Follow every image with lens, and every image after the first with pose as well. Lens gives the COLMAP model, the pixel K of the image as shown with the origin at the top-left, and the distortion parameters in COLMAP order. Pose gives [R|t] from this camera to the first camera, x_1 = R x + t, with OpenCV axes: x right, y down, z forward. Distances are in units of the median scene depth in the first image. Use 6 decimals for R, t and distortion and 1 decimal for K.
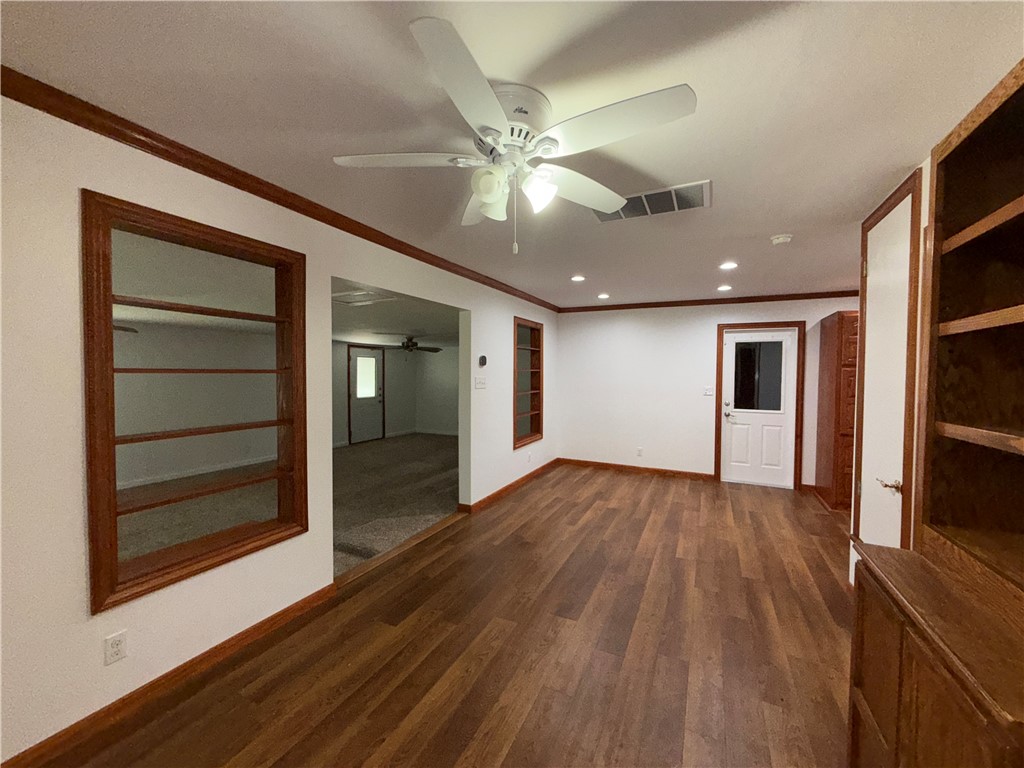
lens RADIAL K [[407.0, 0, 509.5], [0, 407.0, 383.5], [0, 0, 1]] dist [-0.000936, 0.000262]
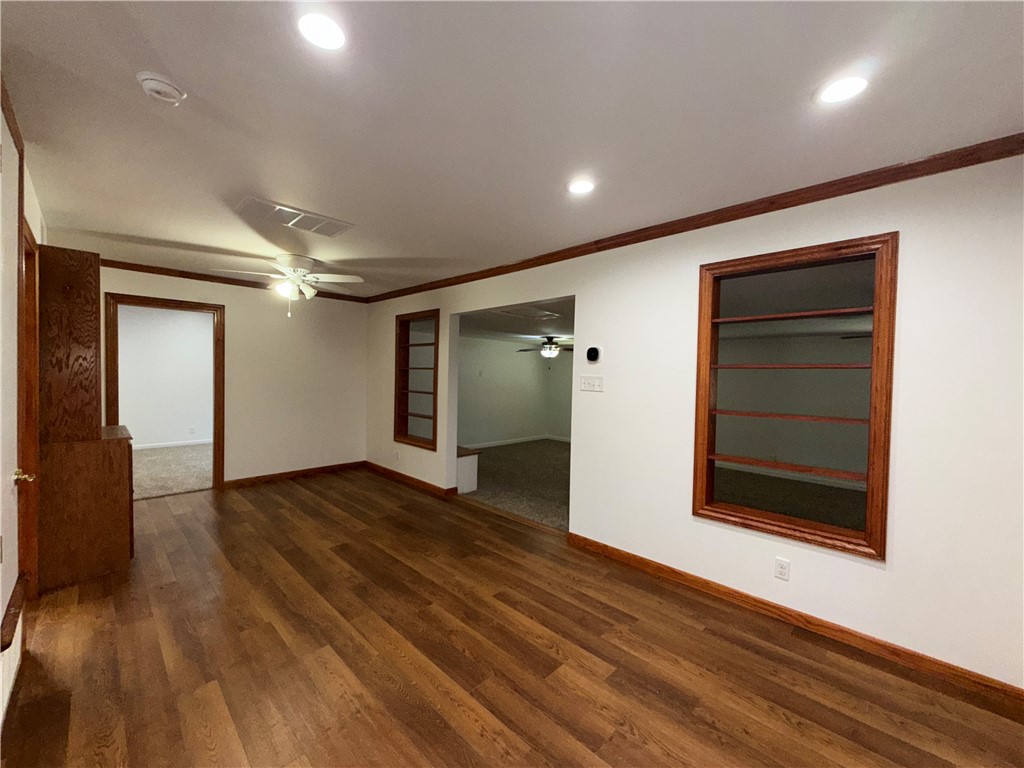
lens RADIAL K [[407.0, 0, 509.5], [0, 407.0, 383.5], [0, 0, 1]] dist [-0.000936, 0.000262]
pose [[-0.310740, 0.008155, -0.950460, 0.706878], [-0.049603, 0.998461, 0.024784, -0.013275], [0.949200, 0.054847, -0.309857, 1.102896]]
